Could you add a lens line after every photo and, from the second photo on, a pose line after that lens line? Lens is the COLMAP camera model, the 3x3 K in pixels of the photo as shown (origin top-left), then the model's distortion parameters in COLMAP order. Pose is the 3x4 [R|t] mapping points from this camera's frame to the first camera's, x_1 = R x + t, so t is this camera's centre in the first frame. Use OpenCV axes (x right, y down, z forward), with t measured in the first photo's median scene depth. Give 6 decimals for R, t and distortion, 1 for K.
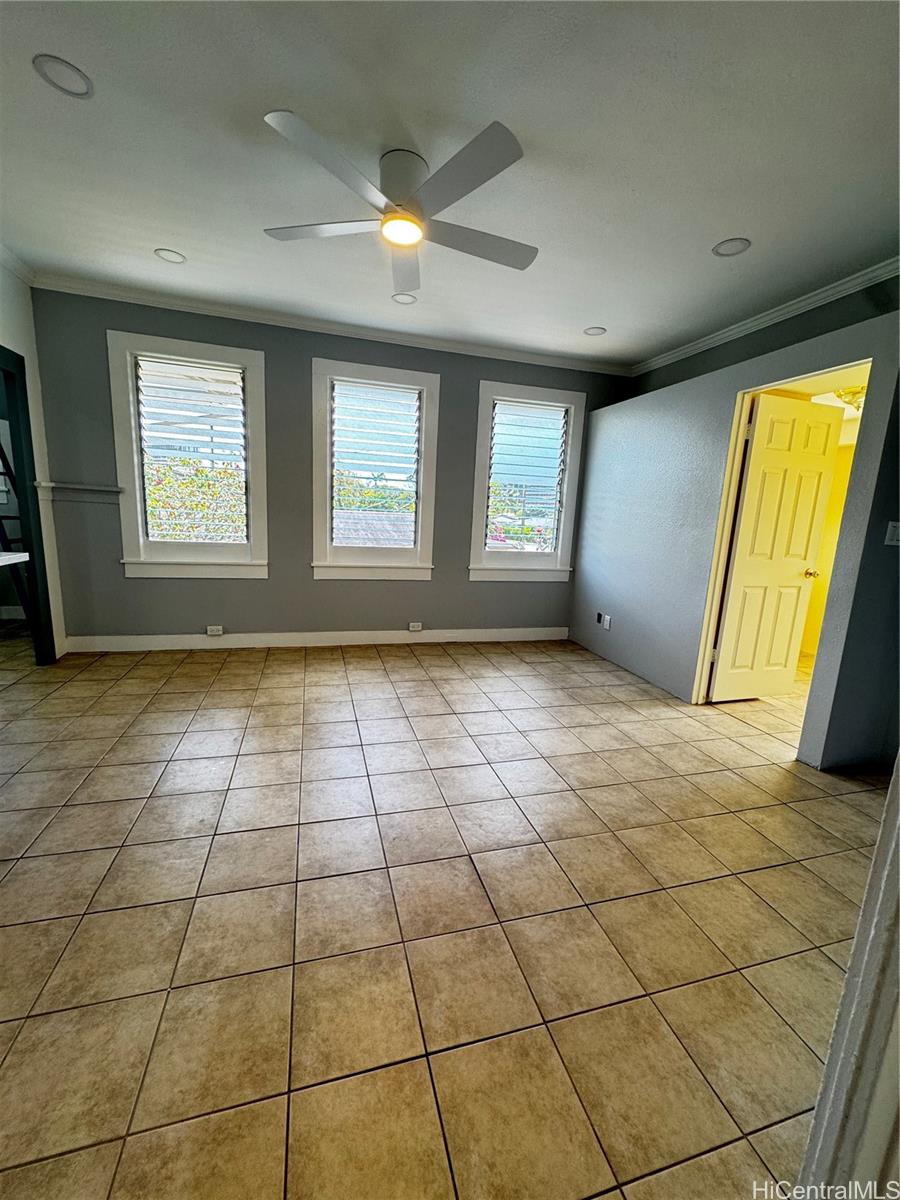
lens RADIAL K [[480.5, 0, 451.9], [0, 480.5, 594.5], [0, 0, 1]] dist [-0.000386, 0.000137]
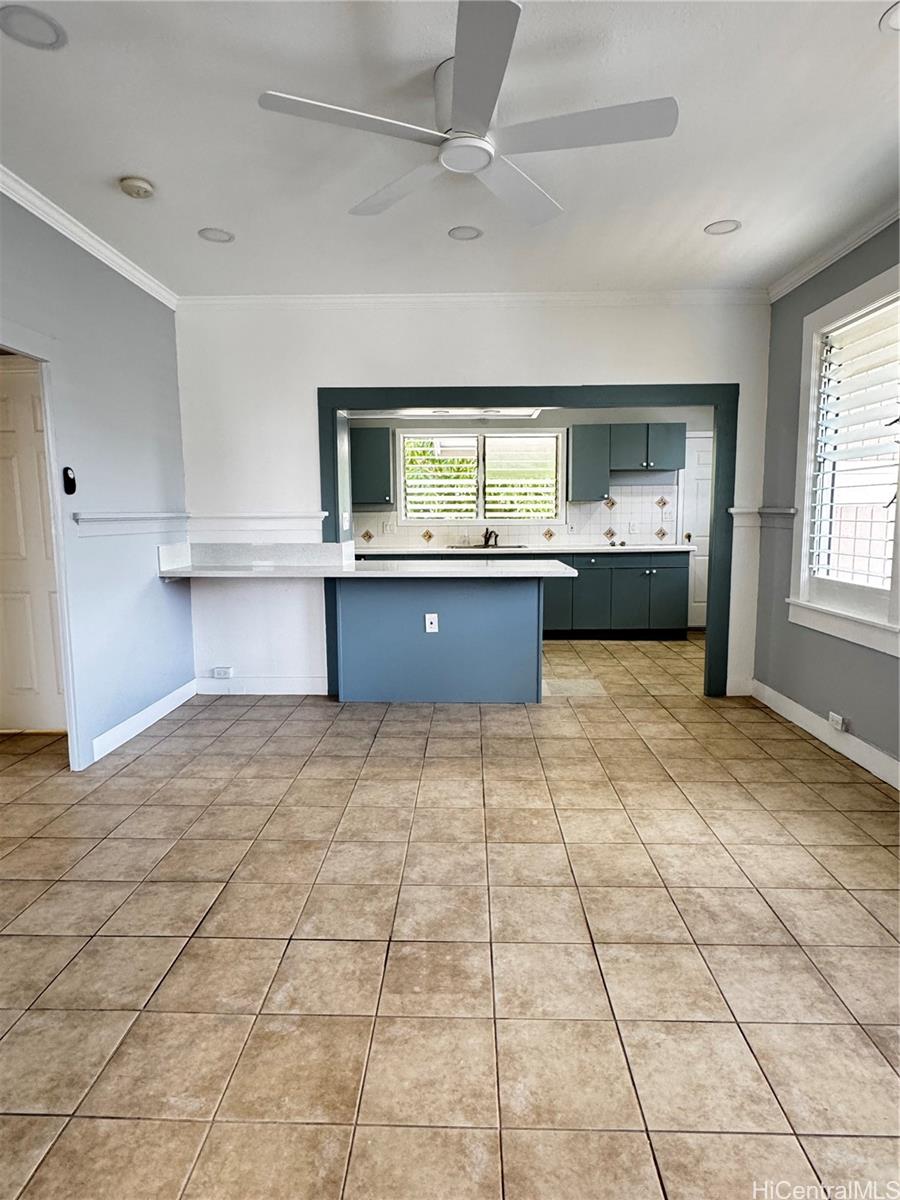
lens RADIAL K [[657.4, 0, 450.1], [0, 657.4, 606.6], [0, 0, 1]] dist [-0.007420, -0.001641]
pose [[-0.305078, 0.083703, -0.948642, 0.574576], [-0.170907, 0.975145, 0.141004, -0.131417], [0.936866, 0.205147, -0.283190, 0.882789]]
